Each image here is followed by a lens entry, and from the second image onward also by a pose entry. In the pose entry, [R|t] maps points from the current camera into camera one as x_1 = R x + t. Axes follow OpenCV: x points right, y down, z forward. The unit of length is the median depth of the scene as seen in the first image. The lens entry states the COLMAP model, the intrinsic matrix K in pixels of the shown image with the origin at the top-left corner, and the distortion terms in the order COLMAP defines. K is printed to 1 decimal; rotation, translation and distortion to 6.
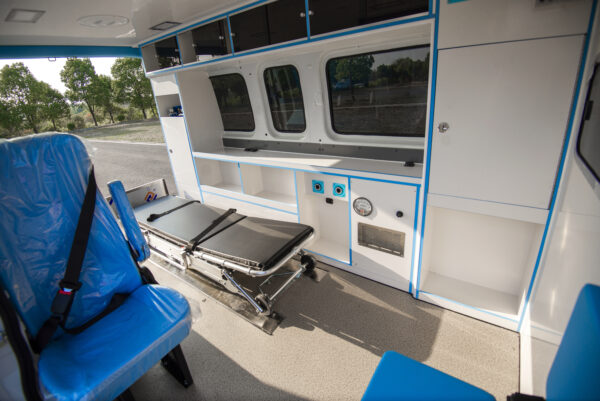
lens RADIAL K [[272.2, 0, 300.0], [0, 272.2, 184.4], [0, 0, 1]] dist [-0.041666, -0.000419]
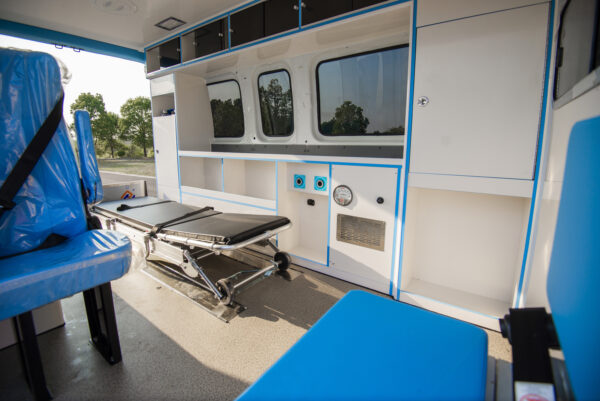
lens RADIAL K [[270.5, 0, 299.8], [0, 270.5, 188.0], [0, 0, 1]] dist [-0.042667, -0.000361]
pose [[0.996018, 0.087537, 0.016873, 0.057413], [-0.082756, 0.978265, -0.190131, 0.230286], [-0.033150, 0.187977, 0.981614, 0.063641]]
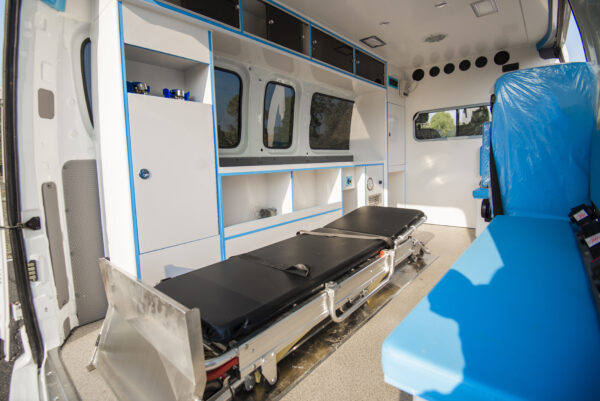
lens RADIAL K [[301.6, 0, 306.9], [0, 301.6, 184.7], [0, 0, 1]] dist [-0.001287, -0.000637]
pose [[0.072628, -0.008492, 0.997323, -1.430963], [0.357283, 0.933821, -0.018068, -0.015005], [-0.931168, 0.357639, 0.070856, 1.116621]]
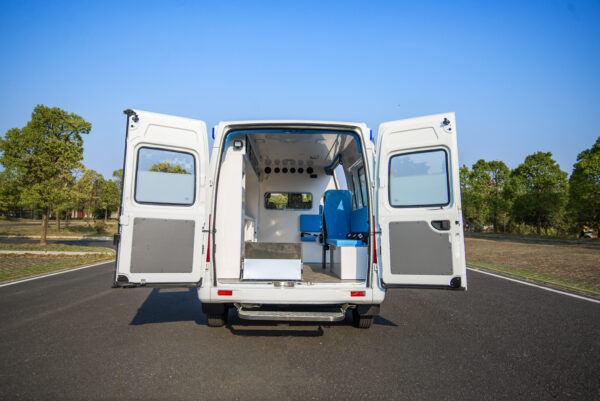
lens RADIAL K [[457.8, 0, 300.0], [0, 457.8, 200.5], [0, 0, 1]] dist [0.000058, -0.000022]
pose [[-0.607660, 0.126636, 0.784036, -3.356734], [0.301196, 0.950204, 0.079964, -0.411574], [-0.734867, 0.284739, -0.615543, 3.089661]]
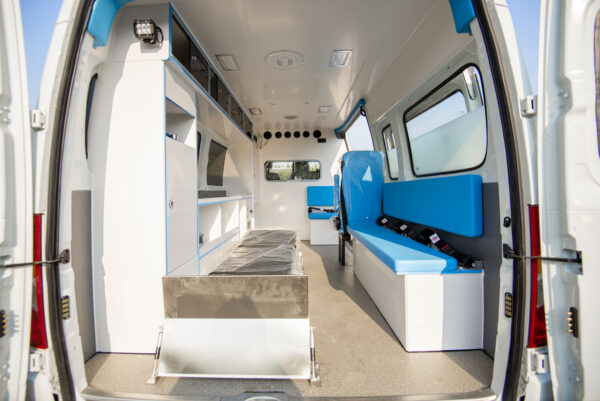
lens RADIAL K [[270.5, 0, 299.8], [0, 270.5, 188.0], [0, 0, 1]] dist [-0.042667, -0.000361]
pose [[-0.580186, 0.095552, 0.808860, -1.544102], [0.329582, 0.935699, 0.125870, -0.204054], [-0.744822, 0.339614, -0.574371, 1.659337]]
